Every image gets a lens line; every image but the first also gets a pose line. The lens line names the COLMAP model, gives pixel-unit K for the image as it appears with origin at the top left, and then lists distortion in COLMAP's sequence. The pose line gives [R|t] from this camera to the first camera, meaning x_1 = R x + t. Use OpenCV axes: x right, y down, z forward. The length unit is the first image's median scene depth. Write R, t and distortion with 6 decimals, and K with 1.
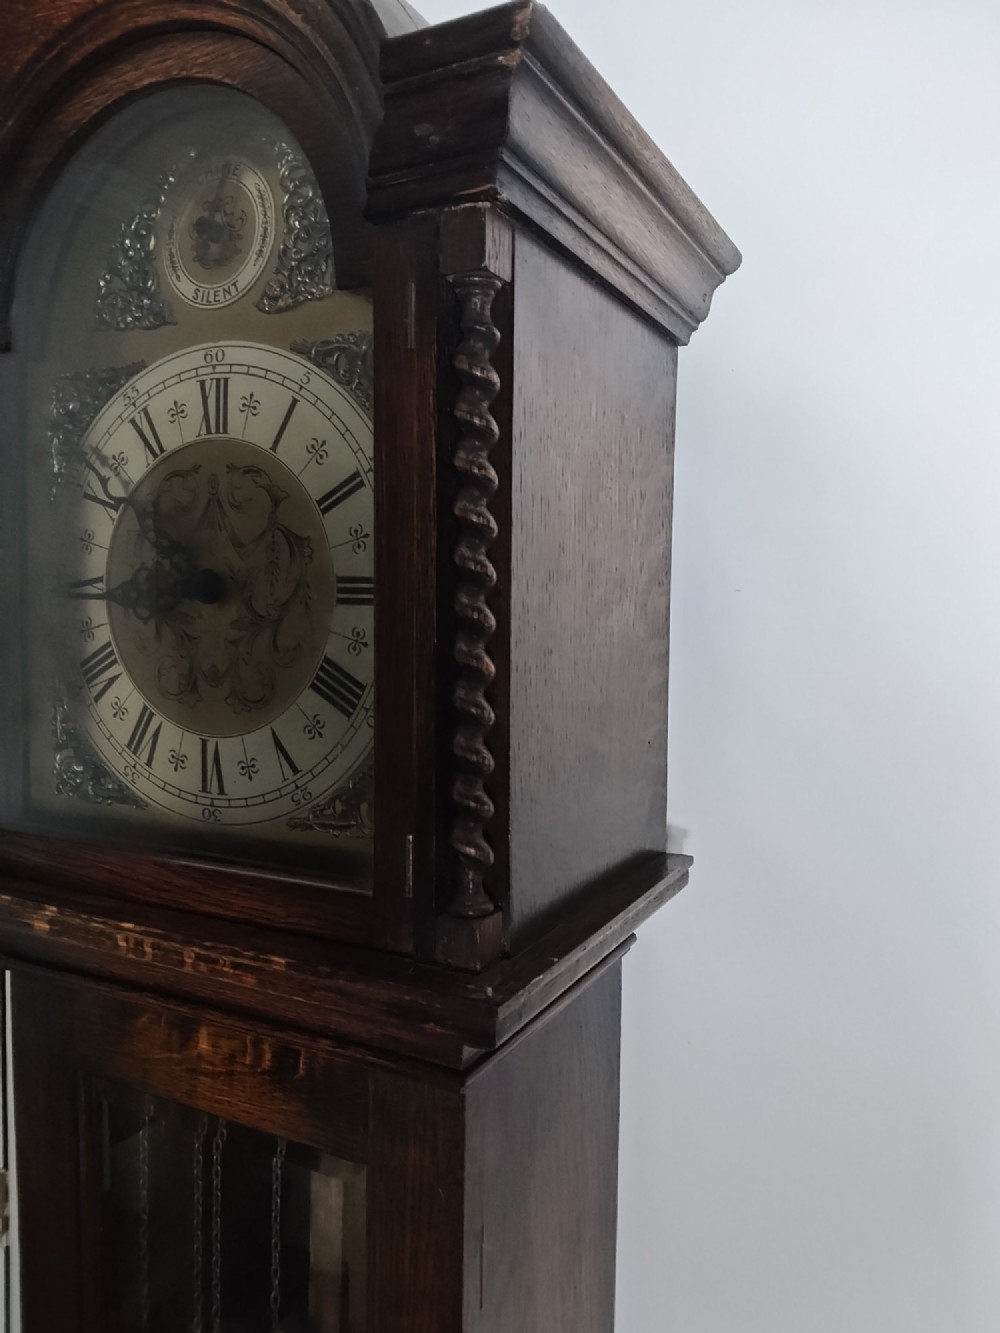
lens RADIAL K [[1000.2, 0, 477.4], [0, 1000.2, 666.1], [0, 0, 1]] dist [0.060910, -0.112730]
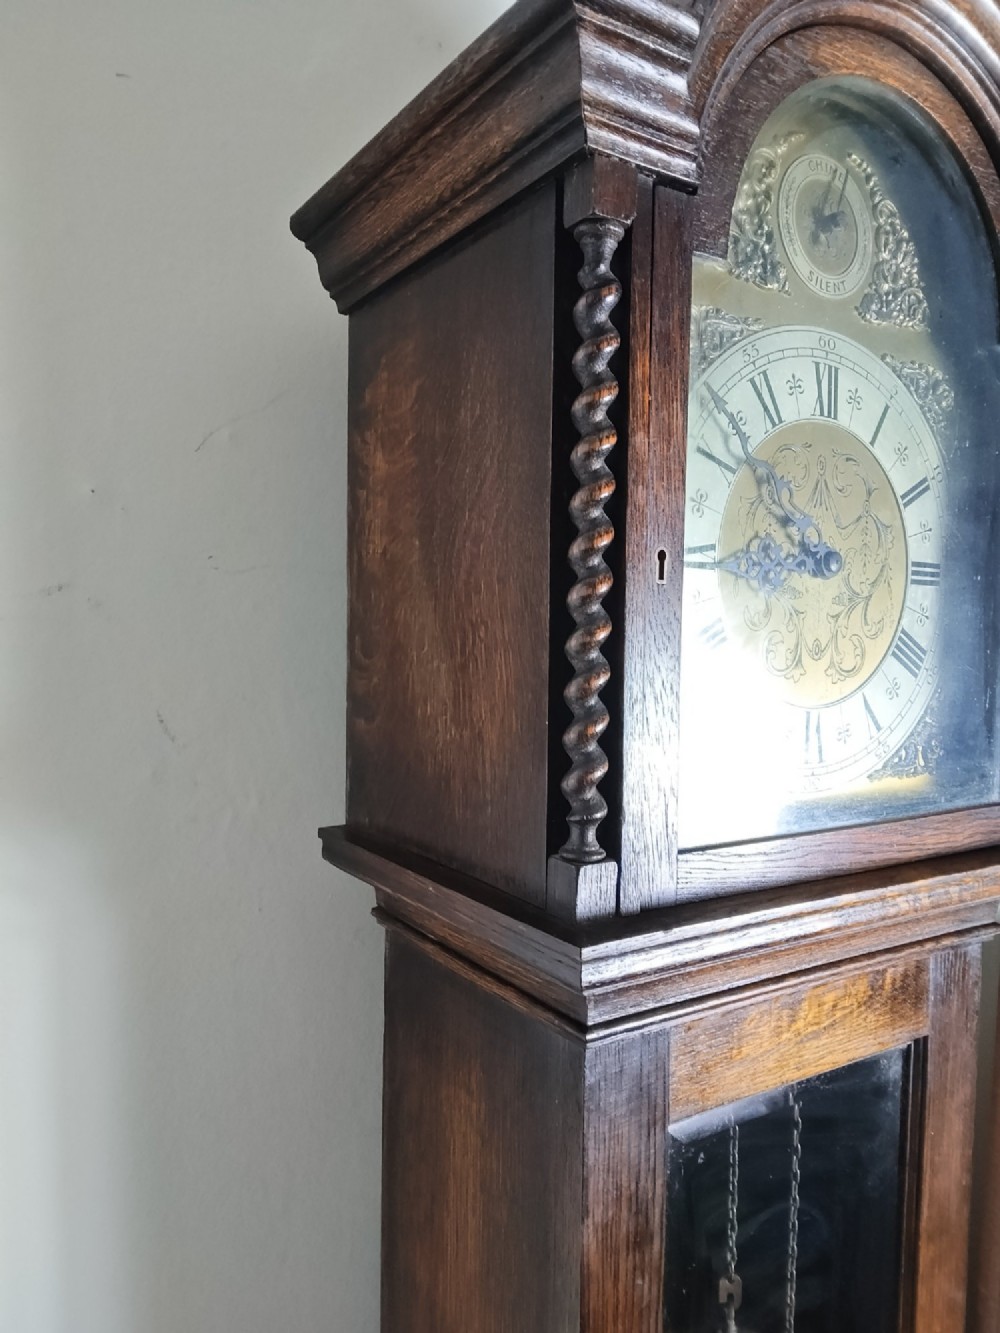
lens RADIAL K [[988.6, 0, 503.8], [0, 988.6, 666.5], [0, 0, 1]] dist [0.058383, -0.106249]
pose [[0.479121, -0.035962, 0.877012, -1.351353], [0.040571, 0.999000, 0.018800, -0.005002], [-0.876811, 0.026573, 0.480101, 0.812264]]
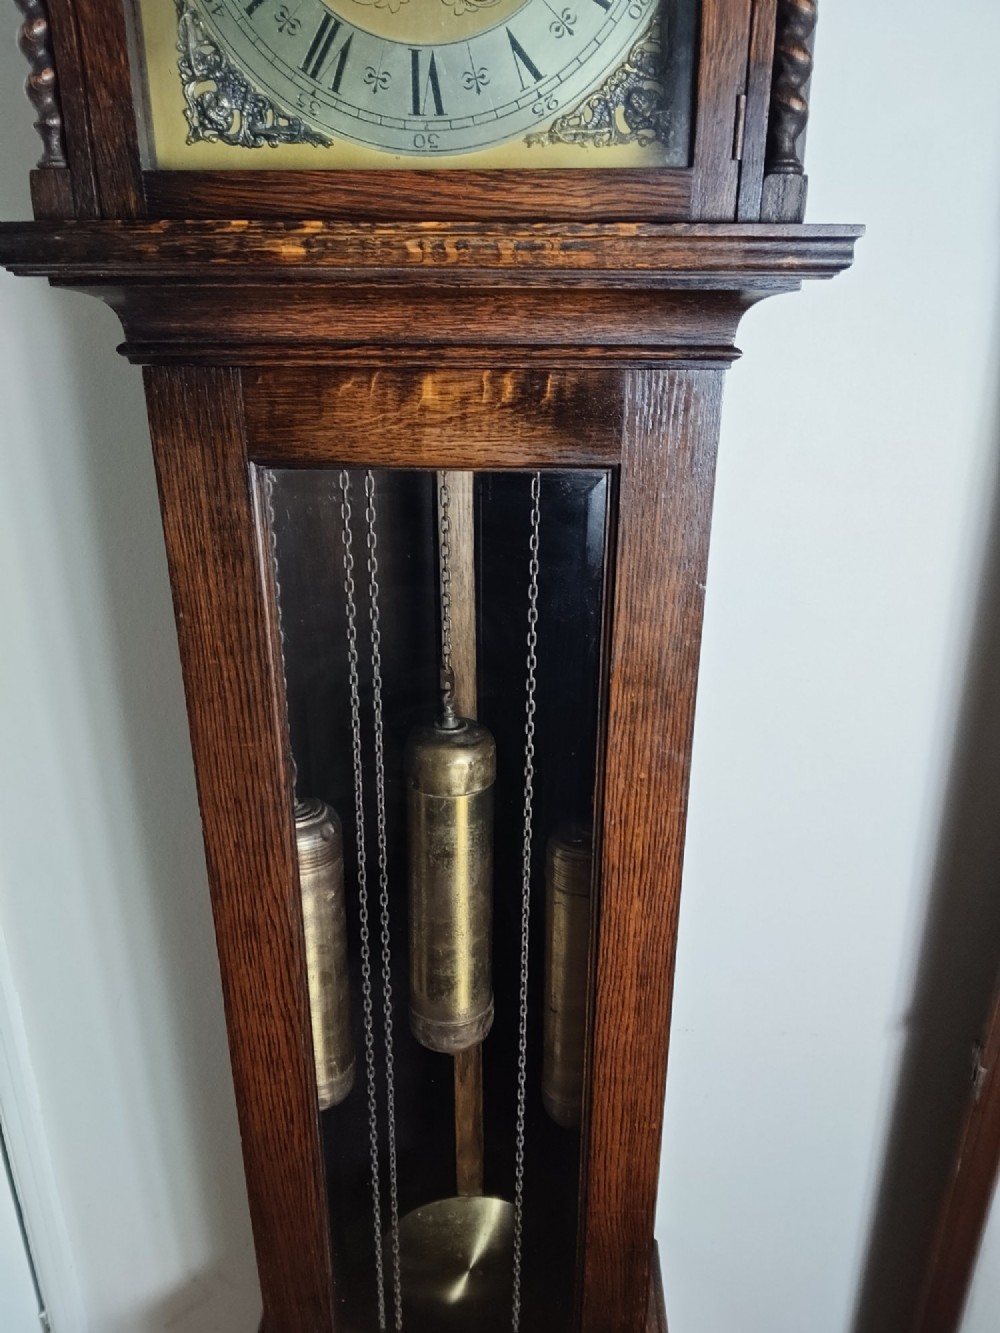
lens RADIAL K [[990.3, 0, 507.0], [0, 990.3, 669.6], [0, 0, 1]] dist [0.060670, -0.101645]
pose [[0.896089, -0.170014, 0.410025, -0.691757], [0.030677, 0.945251, 0.324899, 0.326417], [-0.442814, -0.278560, 0.852244, 0.022897]]
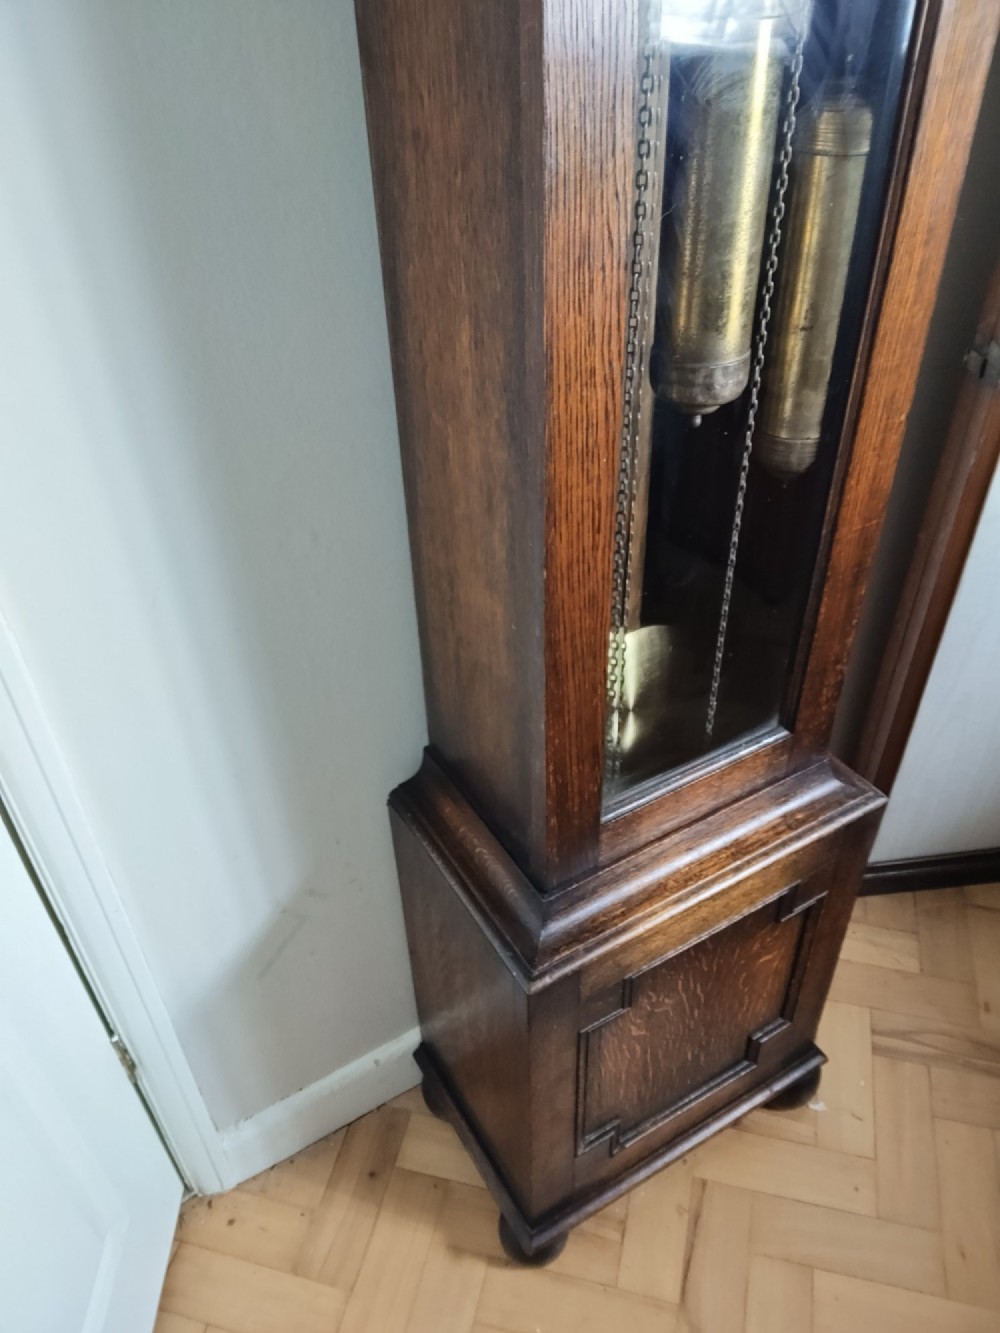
lens RADIAL K [[1007.0, 0, 518.0], [0, 1007.0, 666.6], [0, 0, 1]] dist [0.039156, -0.079146]
pose [[0.509147, -0.555571, 0.657351, -1.457972], [0.078512, 0.790554, 0.607339, 0.783863], [-0.857091, -0.257615, 0.446127, 0.710055]]
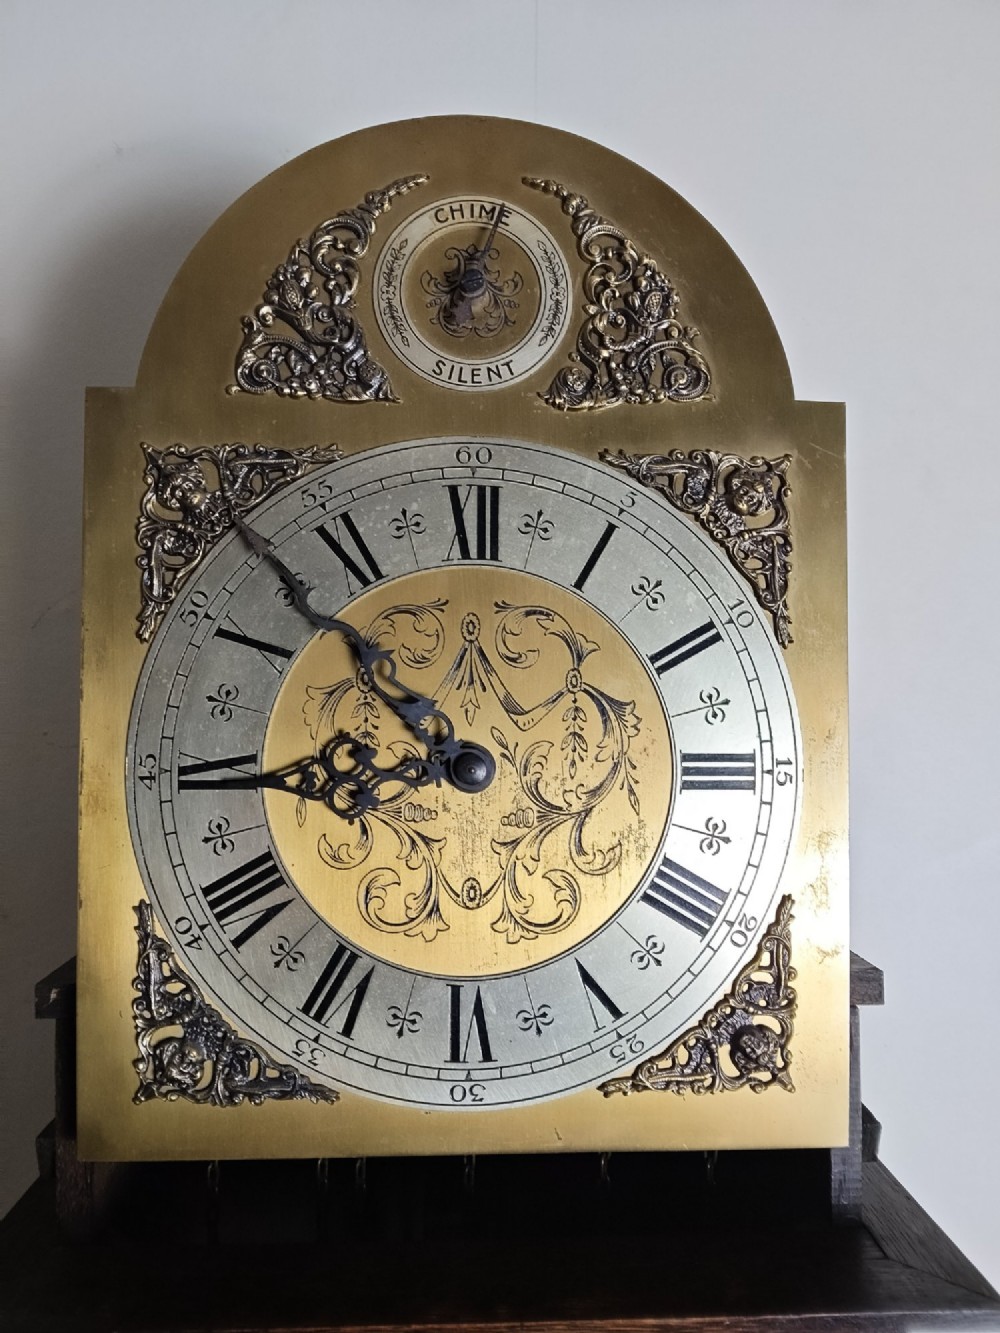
lens RADIAL K [[988.6, 0, 503.8], [0, 988.6, 666.5], [0, 0, 1]] dist [0.058383, -0.106249]
pose [[0.860471, -0.004358, 0.509481, -0.616237], [0.041969, 0.997171, -0.062353, -0.108383], [-0.507769, 0.075035, 0.858220, 0.381866]]
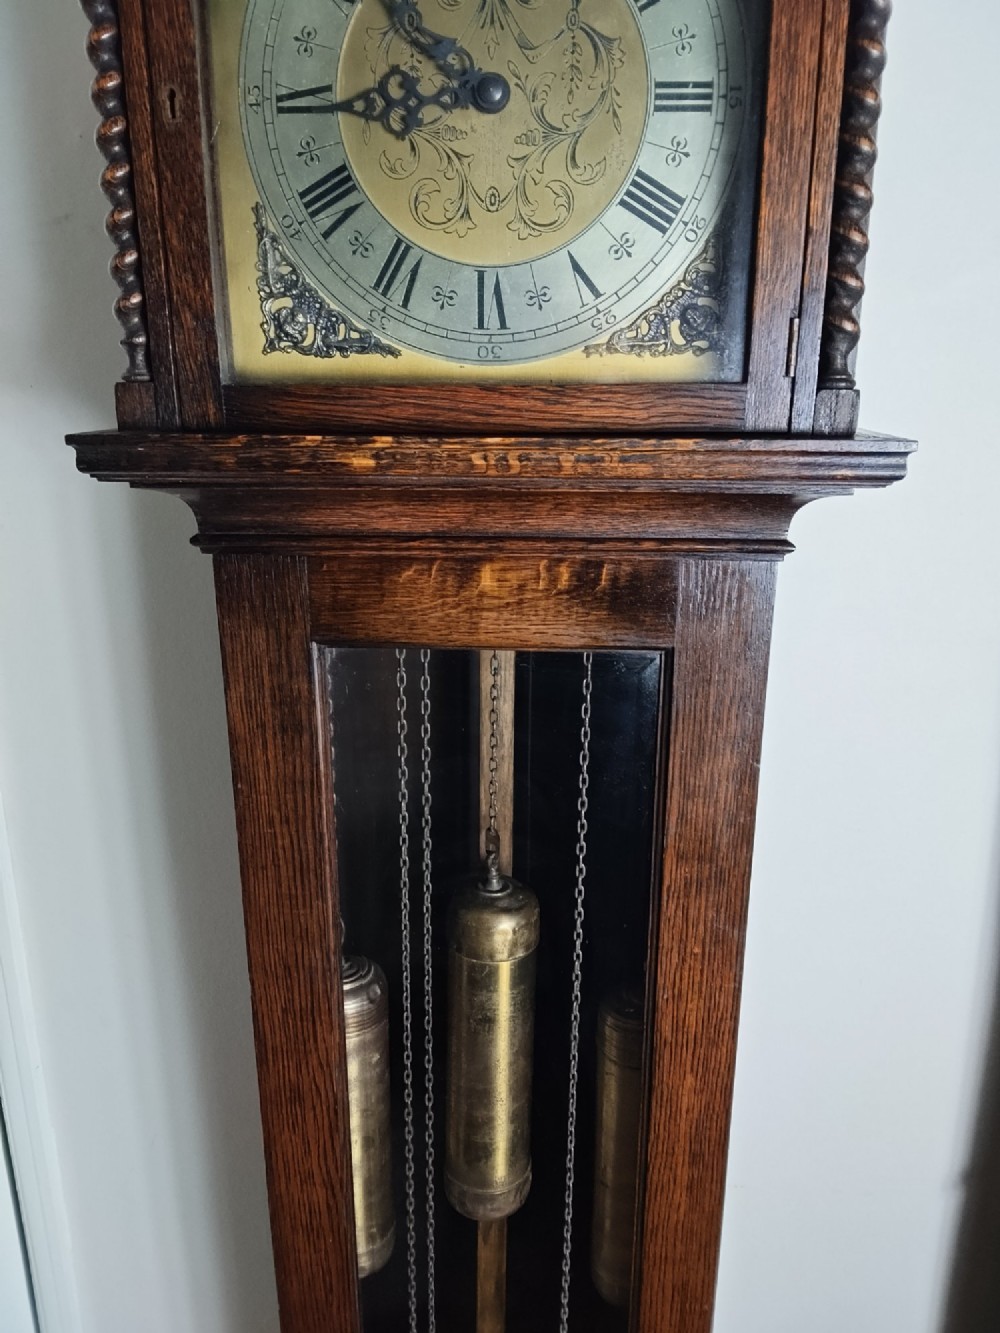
lens RADIAL K [[988.6, 0, 503.8], [0, 988.6, 666.5], [0, 0, 1]] dist [0.058383, -0.106249]
pose [[0.911138, -0.128660, 0.391503, -0.702453], [0.032049, 0.969260, 0.243943, 0.217552], [-0.410854, -0.209718, 0.887253, 0.053965]]
